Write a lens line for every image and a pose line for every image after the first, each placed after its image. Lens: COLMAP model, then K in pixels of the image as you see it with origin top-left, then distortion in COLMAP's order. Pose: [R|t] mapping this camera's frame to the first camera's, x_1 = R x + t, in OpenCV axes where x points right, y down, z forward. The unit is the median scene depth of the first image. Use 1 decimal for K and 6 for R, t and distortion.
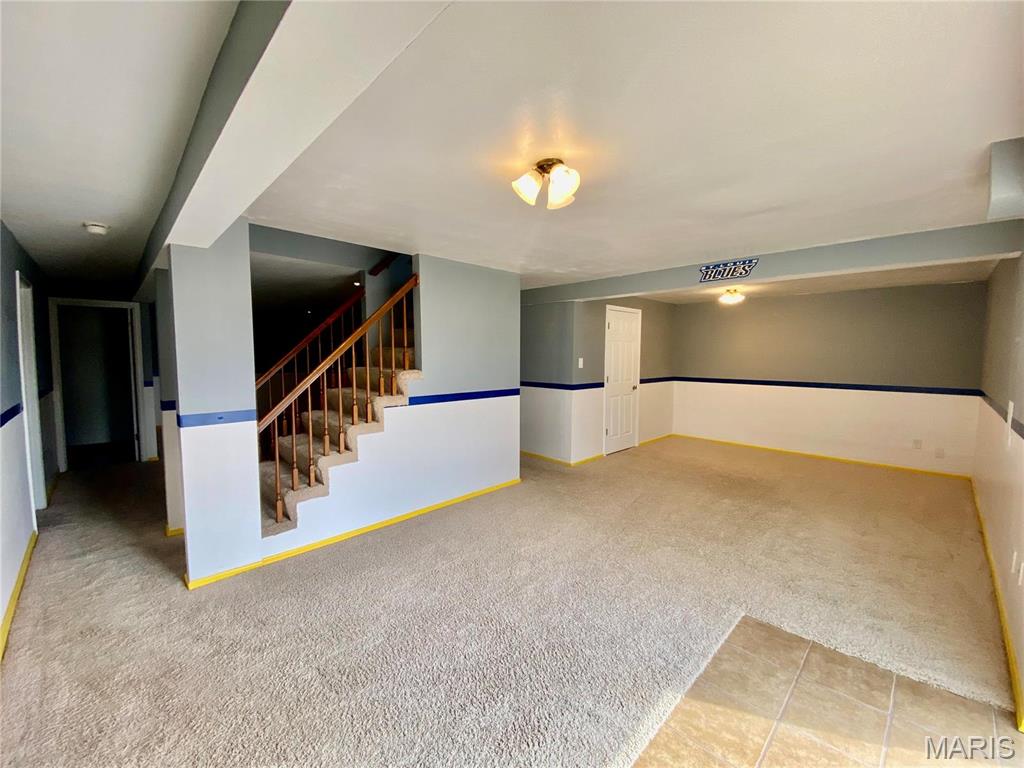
lens RADIAL K [[413.2, 0, 516.5], [0, 413.2, 386.3], [0, 0, 1]] dist [0.001834, 0.000003]
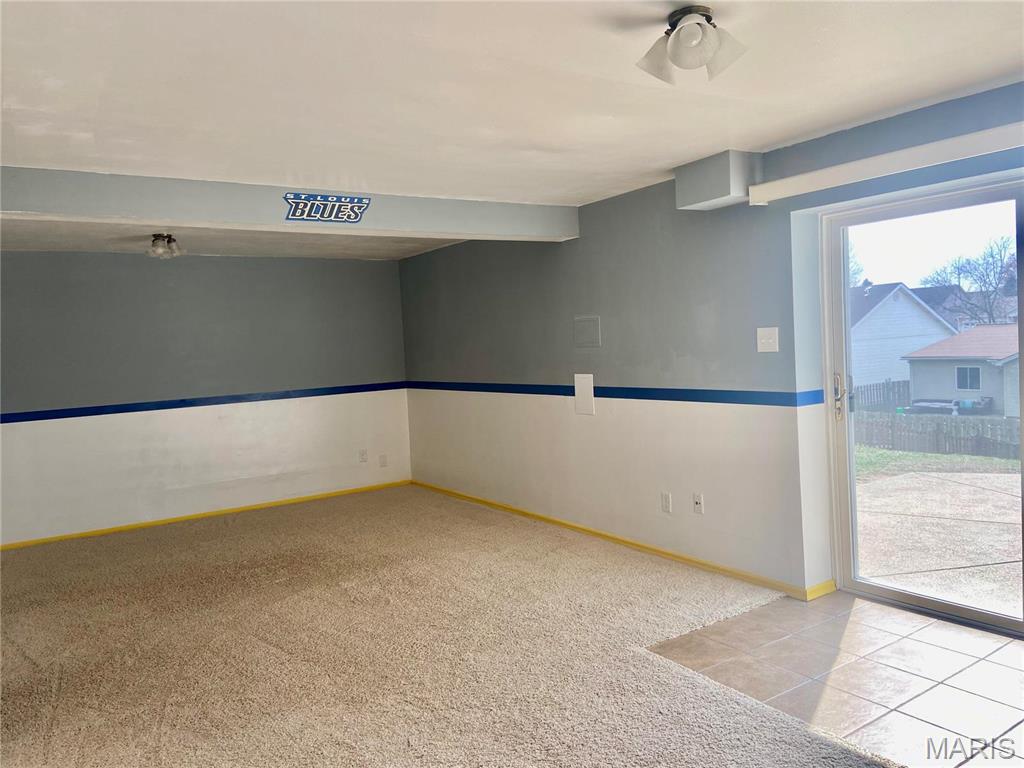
lens RADIAL K [[770.0, 0, 511.7], [0, 770.0, 383.2], [0, 0, 1]] dist [0.004584, -0.001129]
pose [[0.179830, -0.075567, 0.980791, -0.597690], [0.120799, 0.991195, 0.054220, -0.054485], [-0.976252, 0.108728, 0.187375, 0.572564]]
